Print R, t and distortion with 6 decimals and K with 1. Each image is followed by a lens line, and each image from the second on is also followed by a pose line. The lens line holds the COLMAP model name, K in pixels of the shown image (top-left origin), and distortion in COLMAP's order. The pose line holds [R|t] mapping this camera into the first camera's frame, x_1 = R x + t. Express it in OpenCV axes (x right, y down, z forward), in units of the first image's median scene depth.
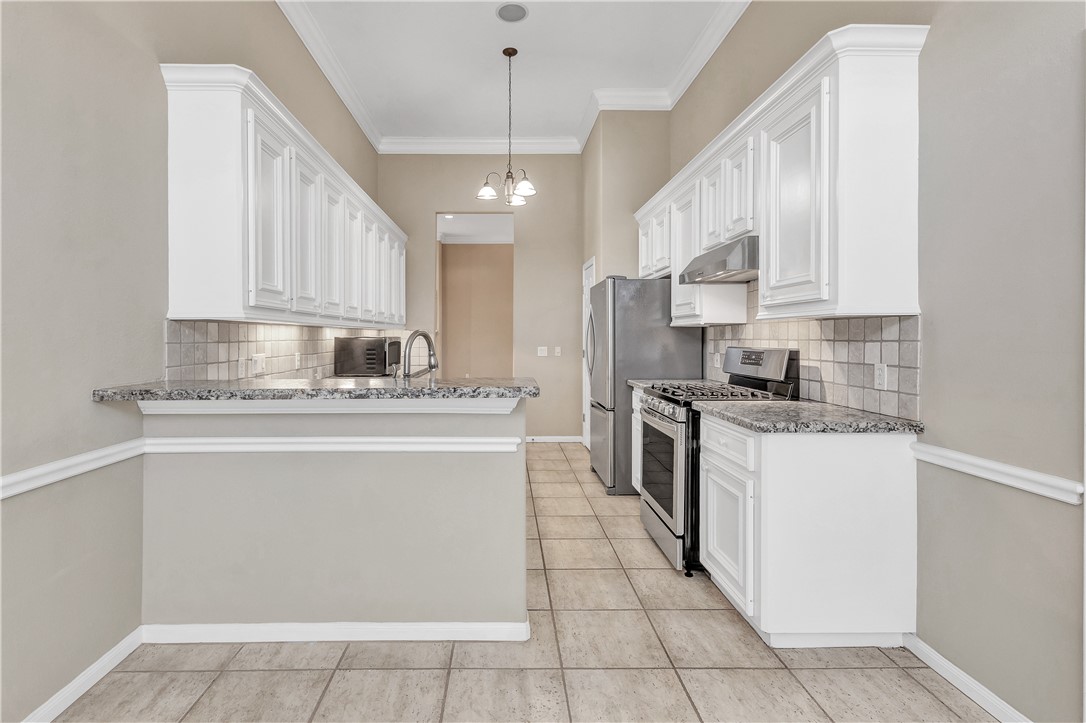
lens RADIAL K [[518.3, 0, 543.1], [0, 518.3, 344.3], [0, 0, 1]] dist [0.005119, -0.000530]
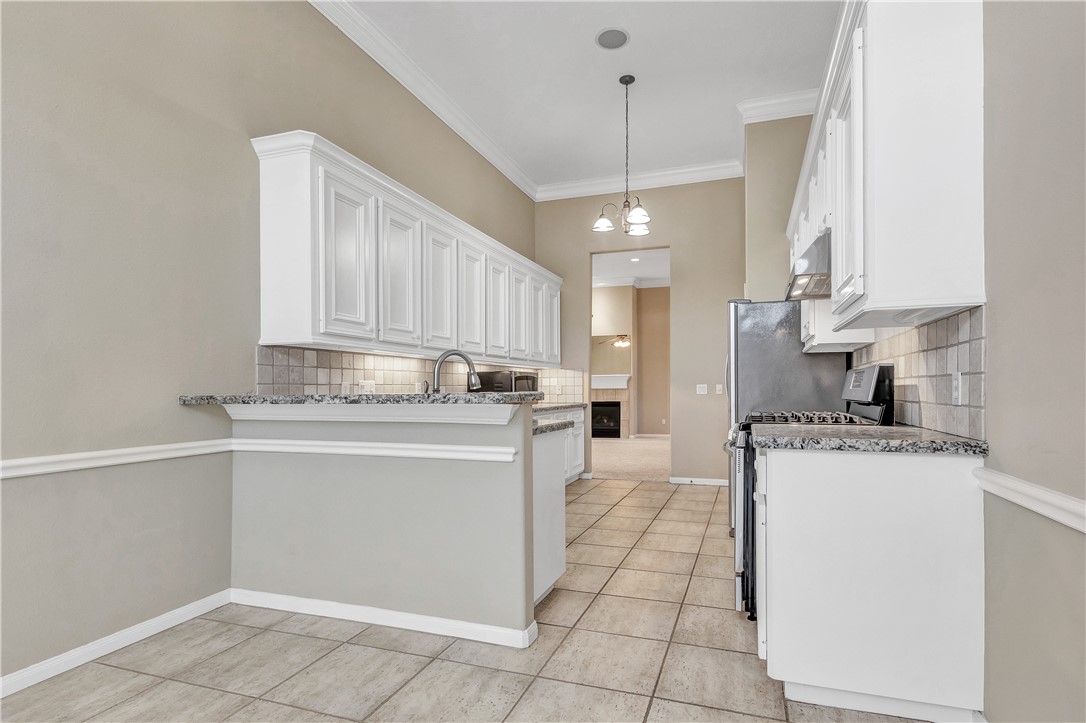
lens RADIAL K [[521.5, 0, 552.0], [0, 521.5, 383.4], [0, 0, 1]] dist [0.005895, -0.000355]
pose [[0.948624, -0.010028, -0.316247, 0.332776], [0.008440, 0.999944, -0.006389, 0.057048], [0.316294, 0.003392, 0.948655, 0.044936]]
